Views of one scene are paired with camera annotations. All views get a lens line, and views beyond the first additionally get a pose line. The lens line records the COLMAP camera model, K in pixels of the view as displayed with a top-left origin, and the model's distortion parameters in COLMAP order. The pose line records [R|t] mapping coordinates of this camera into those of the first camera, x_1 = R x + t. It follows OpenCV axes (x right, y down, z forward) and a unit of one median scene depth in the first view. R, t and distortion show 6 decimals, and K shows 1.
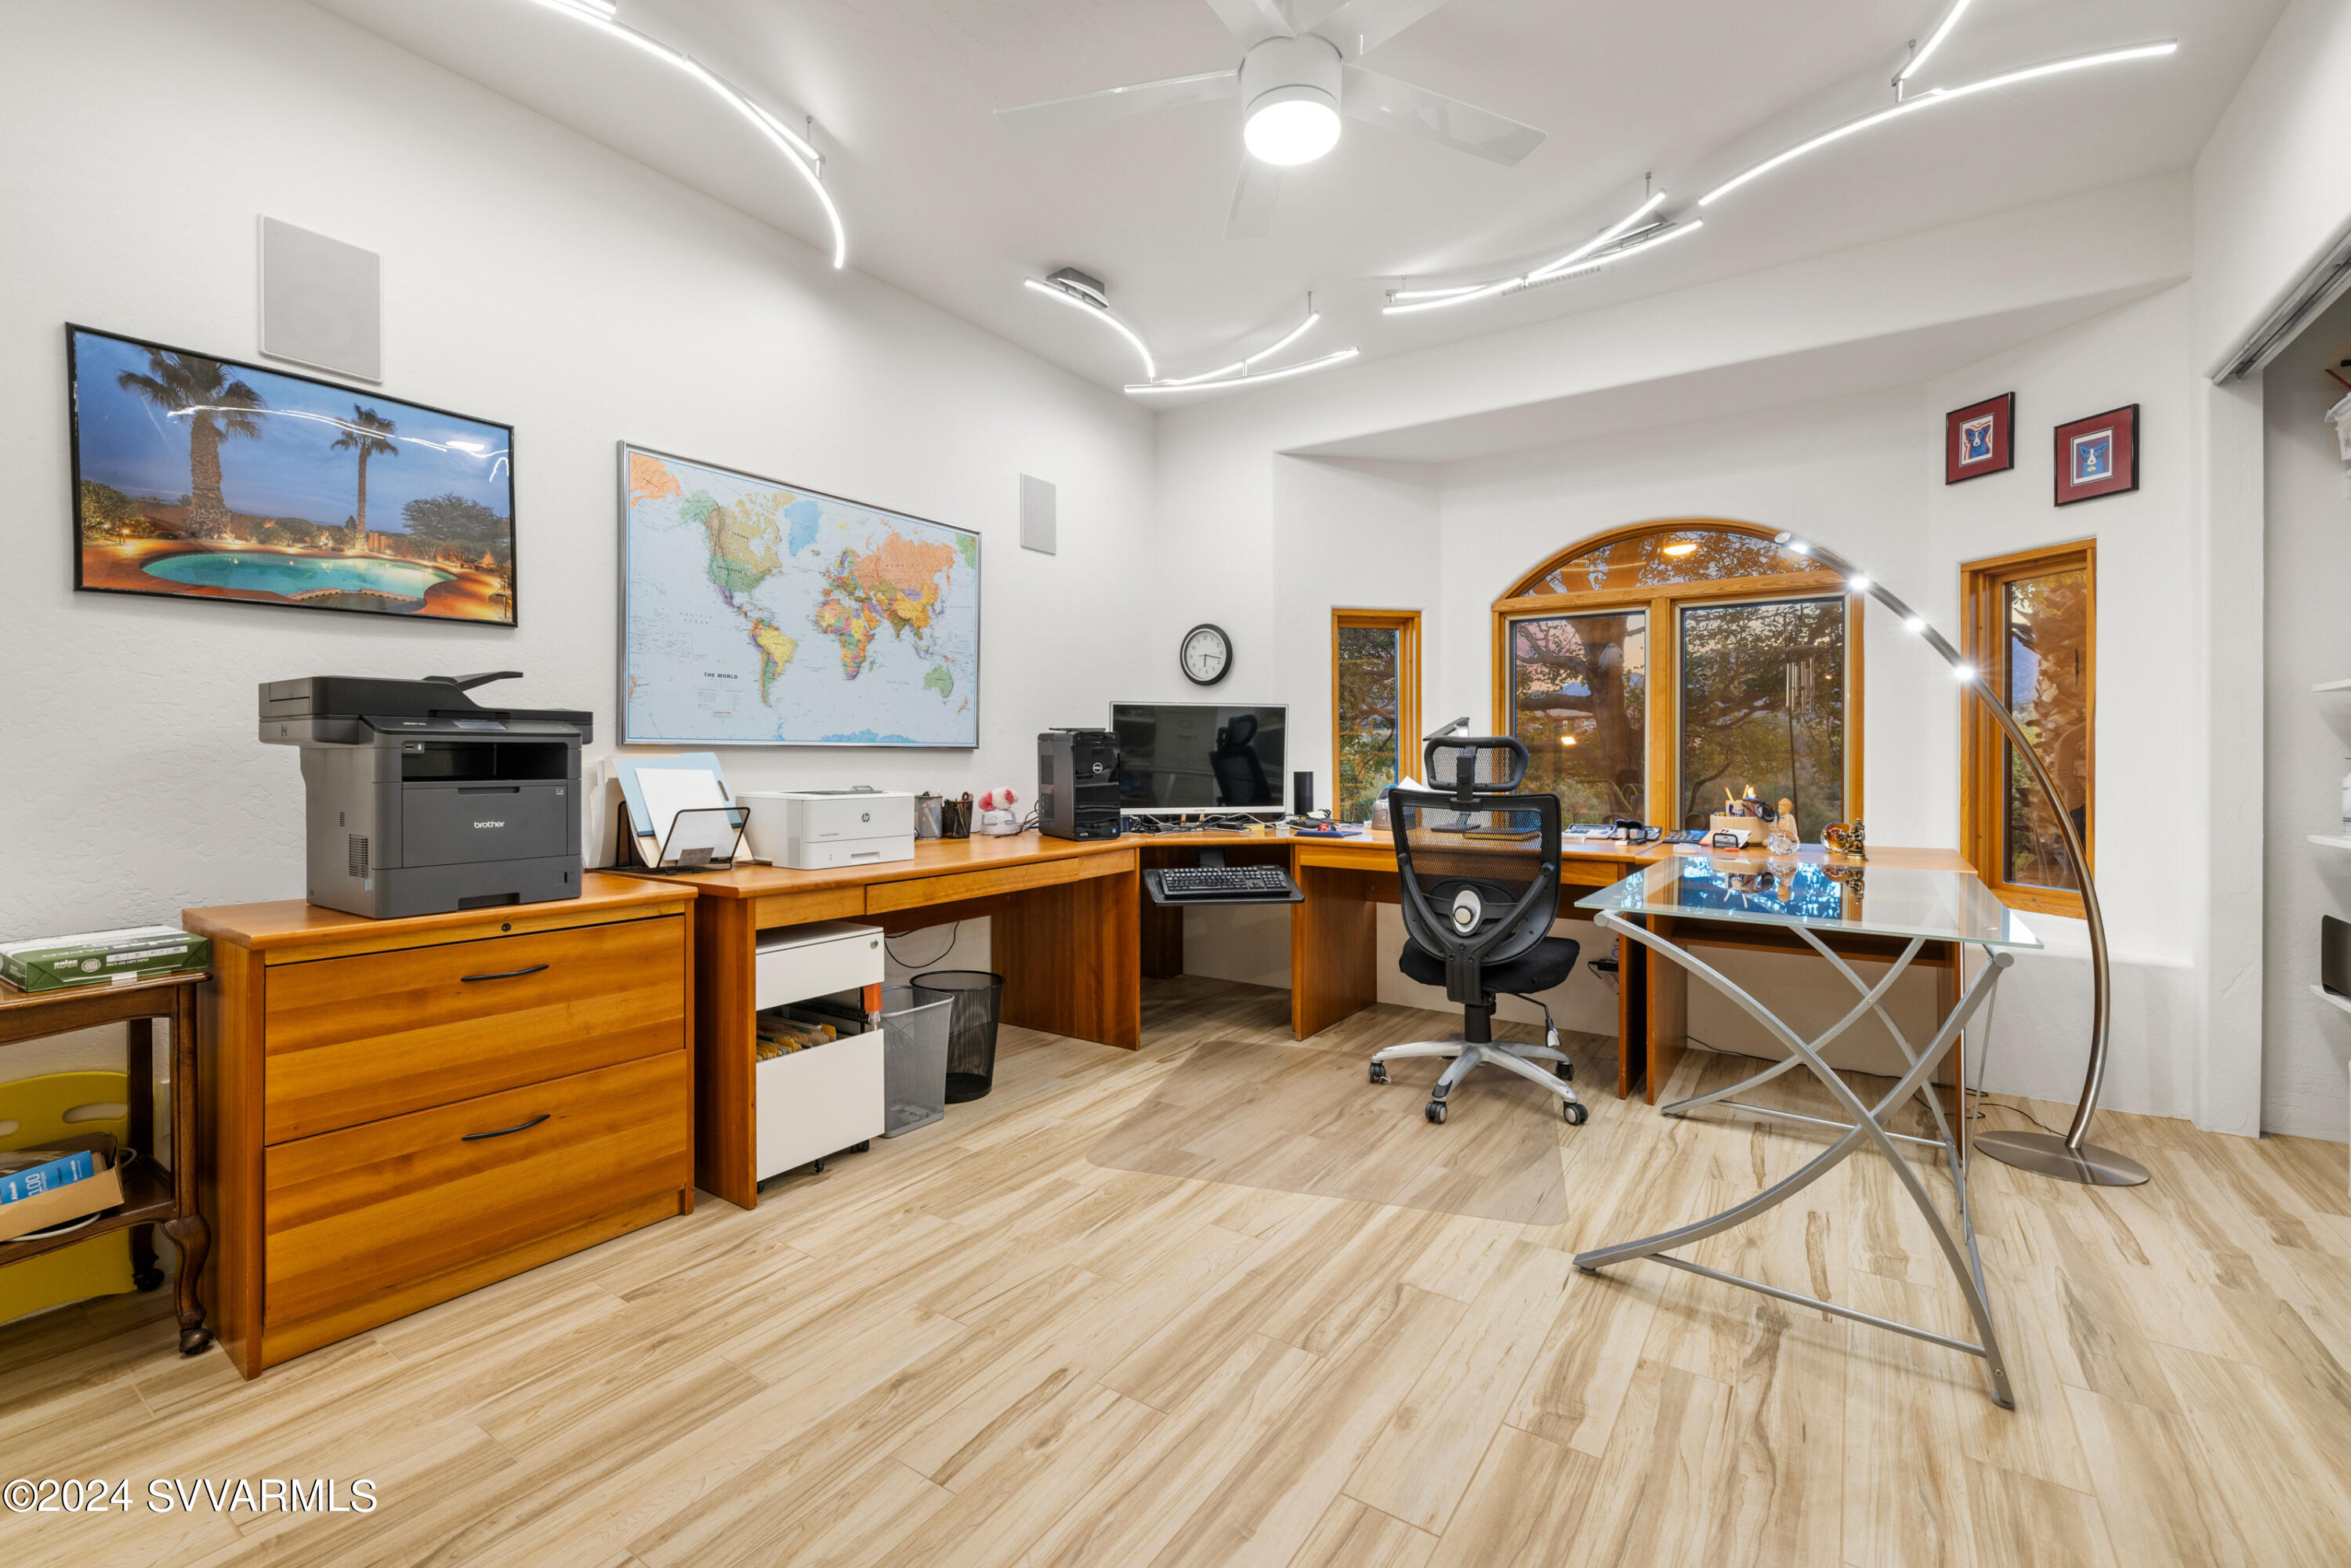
lens RADIAL K [[988.3, 0, 1176.7], [0, 988.3, 769.3], [0, 0, 1]] dist [0.000630, 0.000262]
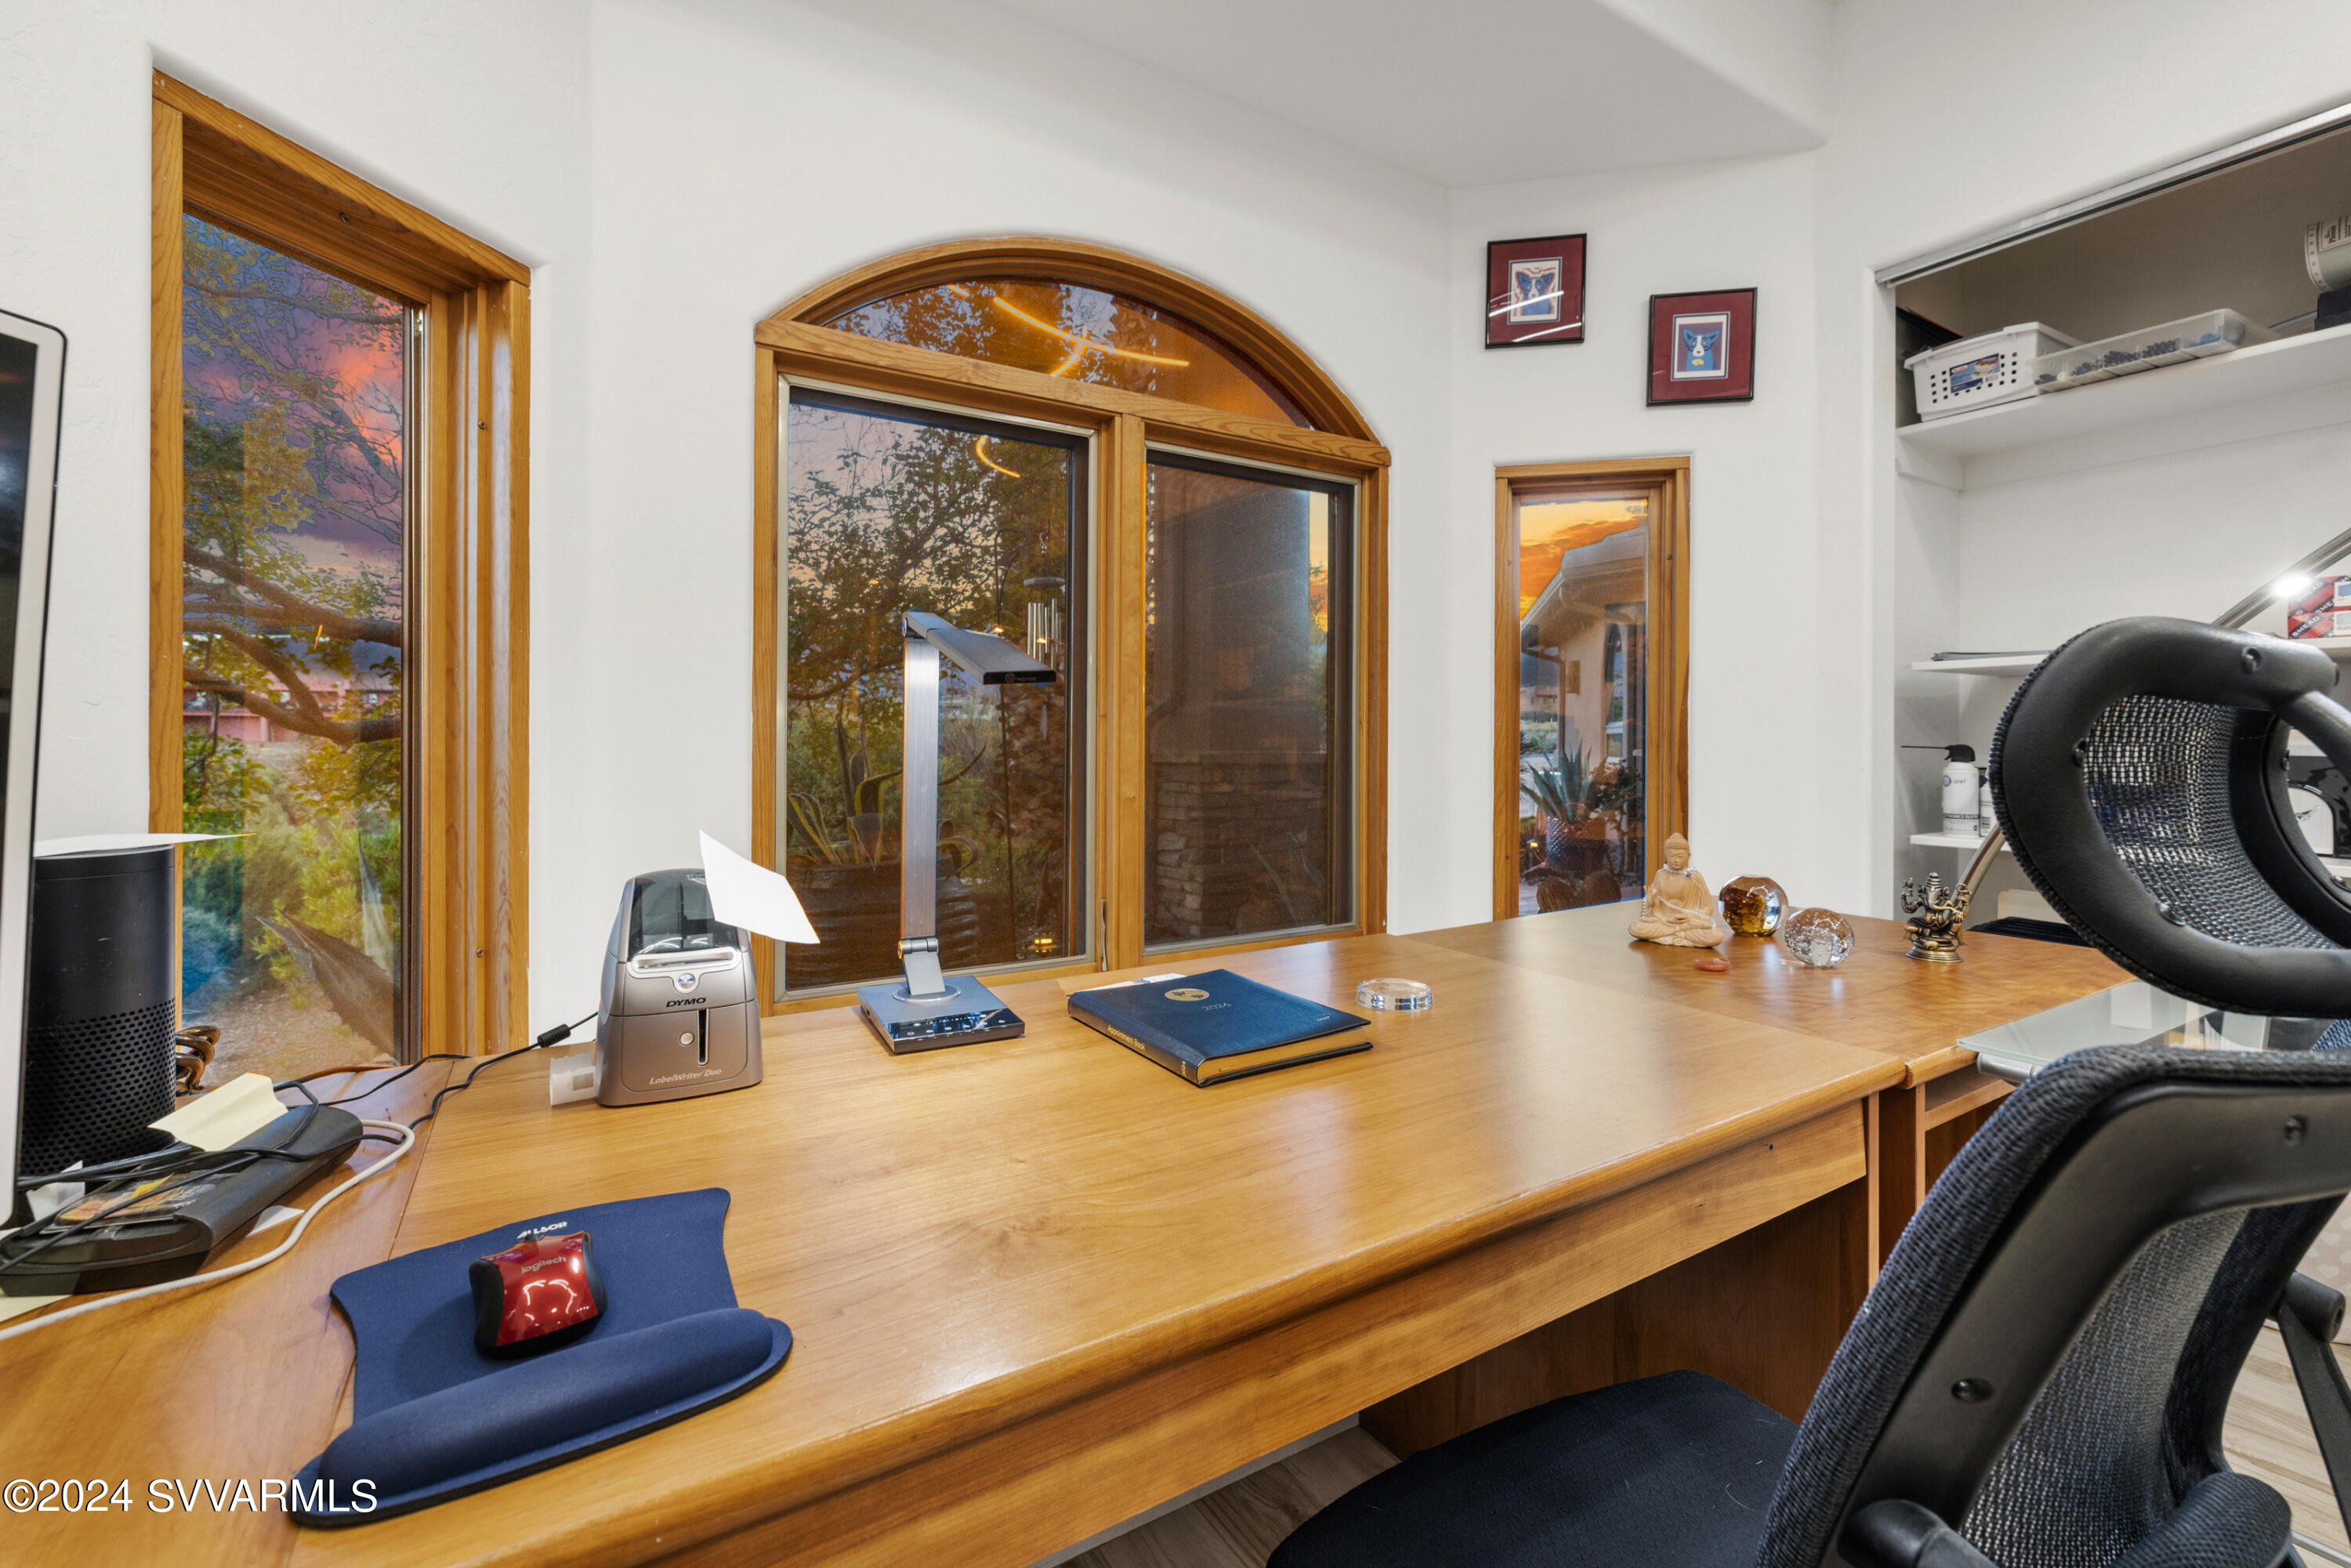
lens RADIAL K [[988.3, 0, 1177.7], [0, 988.3, 759.4], [0, 0, 1]] dist [0.000630, 0.000262]
pose [[0.395820, -0.015707, 0.918194, 0.060832], [0.010165, 0.999867, 0.012722, -0.011487], [-0.918272, 0.004298, 0.395927, 1.032302]]
